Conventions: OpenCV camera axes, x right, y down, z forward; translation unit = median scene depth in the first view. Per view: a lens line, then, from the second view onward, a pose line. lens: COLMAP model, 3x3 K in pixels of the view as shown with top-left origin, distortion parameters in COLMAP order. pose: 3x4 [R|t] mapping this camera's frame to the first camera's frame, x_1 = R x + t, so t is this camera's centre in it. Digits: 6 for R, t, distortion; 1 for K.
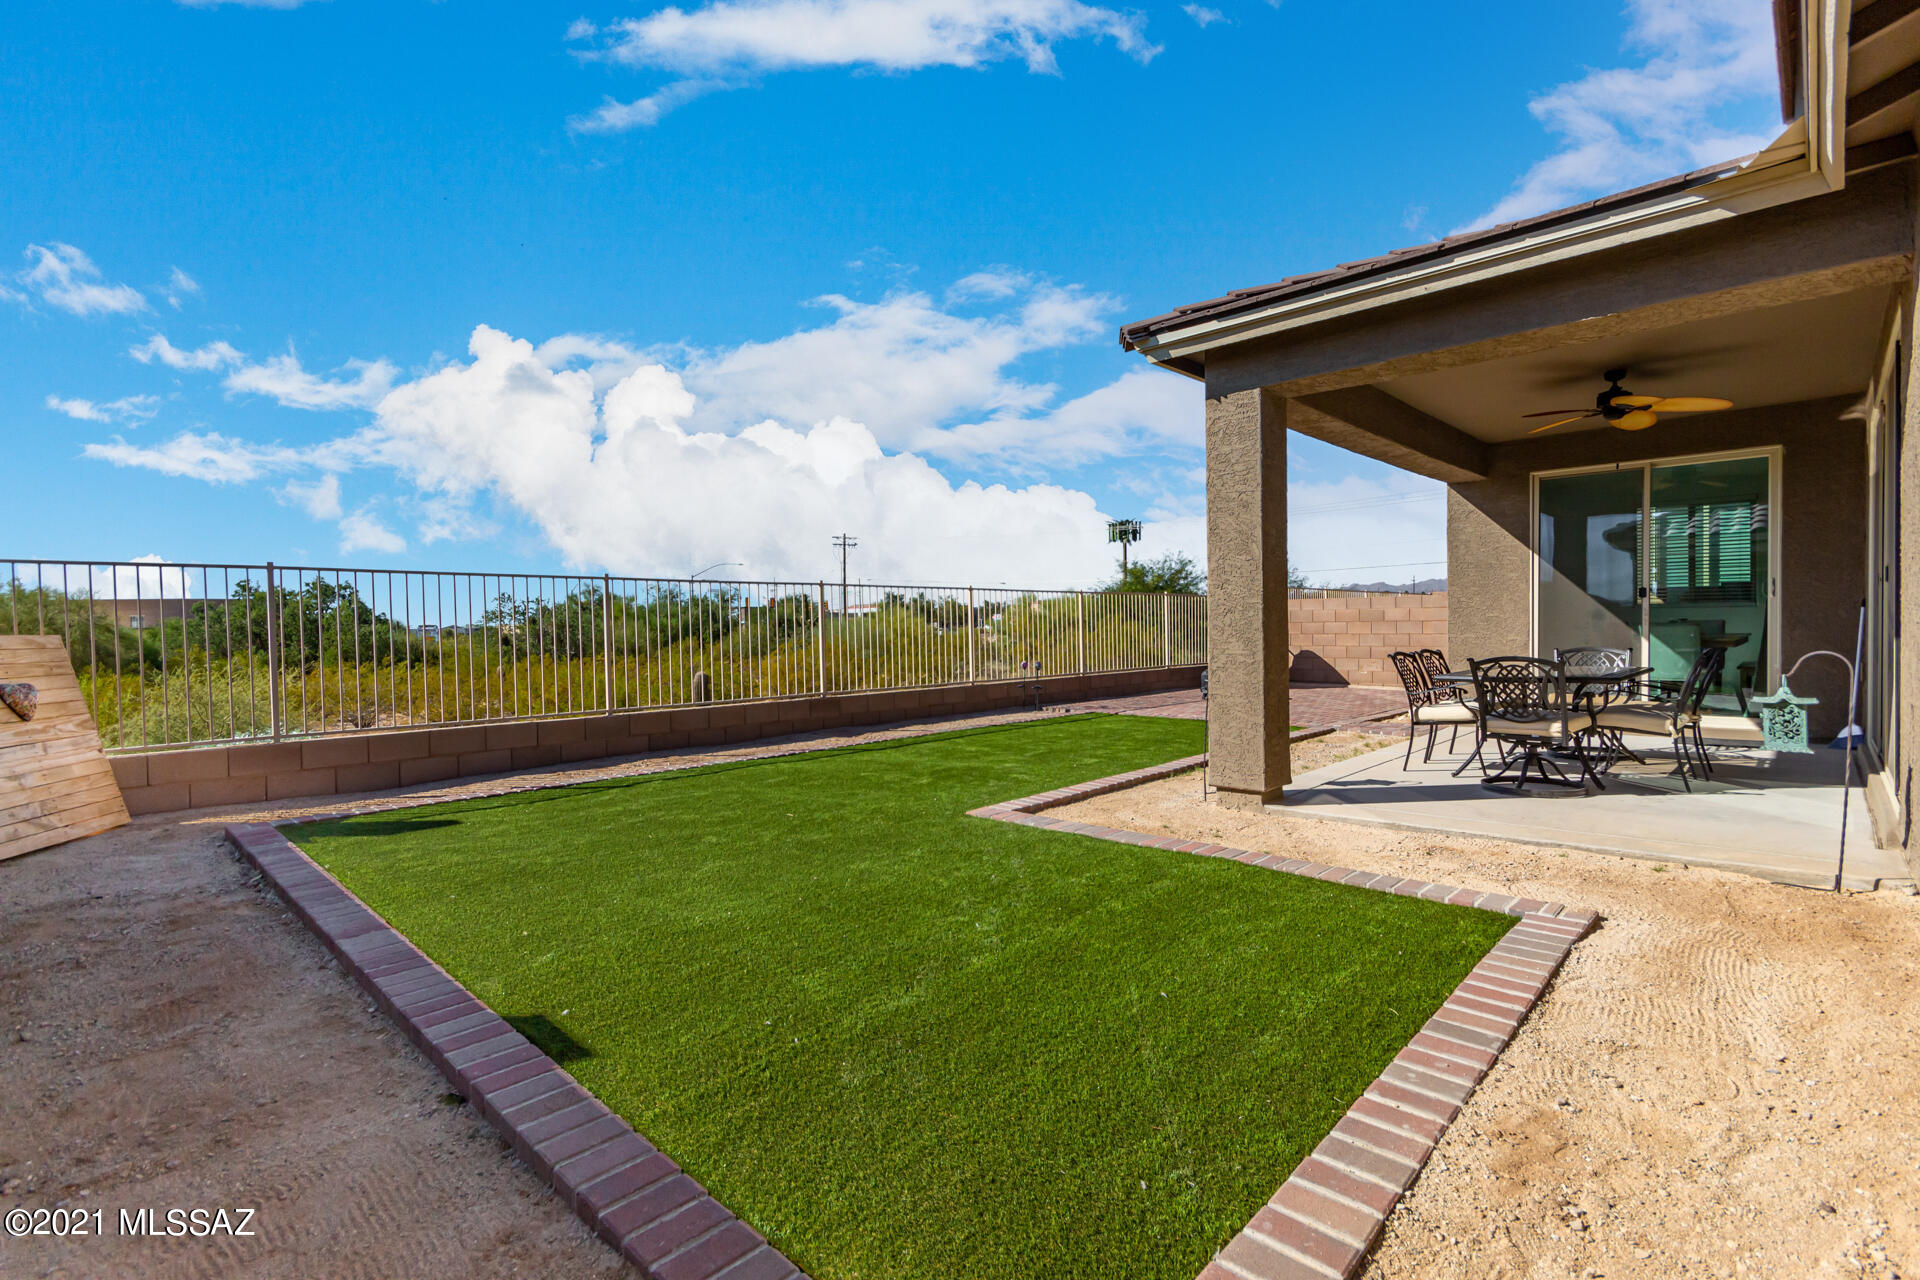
lens RADIAL K [[888.9, 0, 960.0], [0, 888.9, 640.0], [0, 0, 1]] dist [-0.001296, -0.000312]
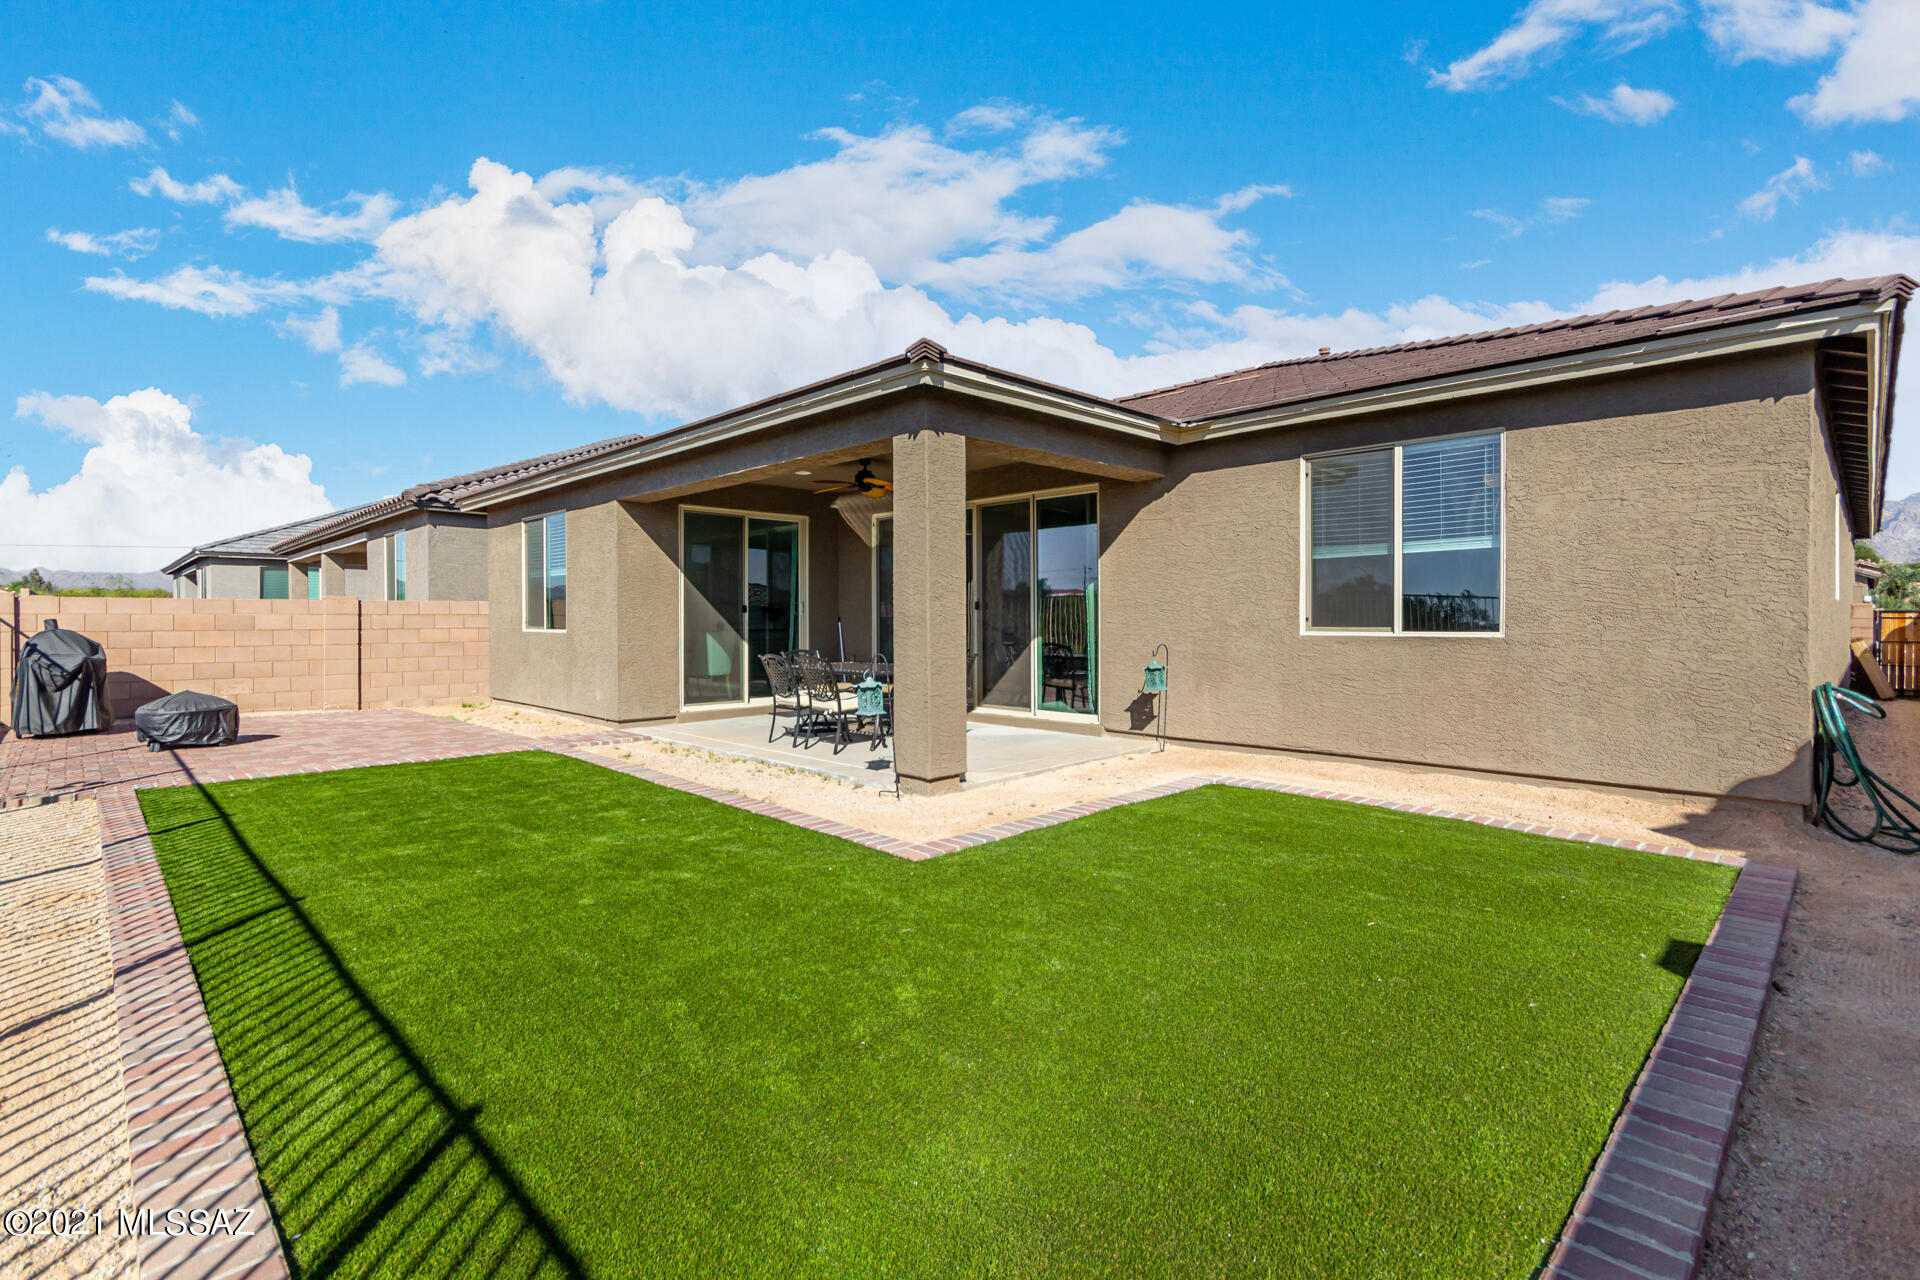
lens RADIAL K [[888.9, 0, 960.0], [0, 888.9, 640.0], [0, 0, 1]] dist [-0.001296, -0.000312]
pose [[0.013782, -0.012044, 0.999832, -0.725994], [0.020614, 0.999718, 0.011758, -0.019554], [-0.999693, 0.020449, 0.014026, 0.833003]]
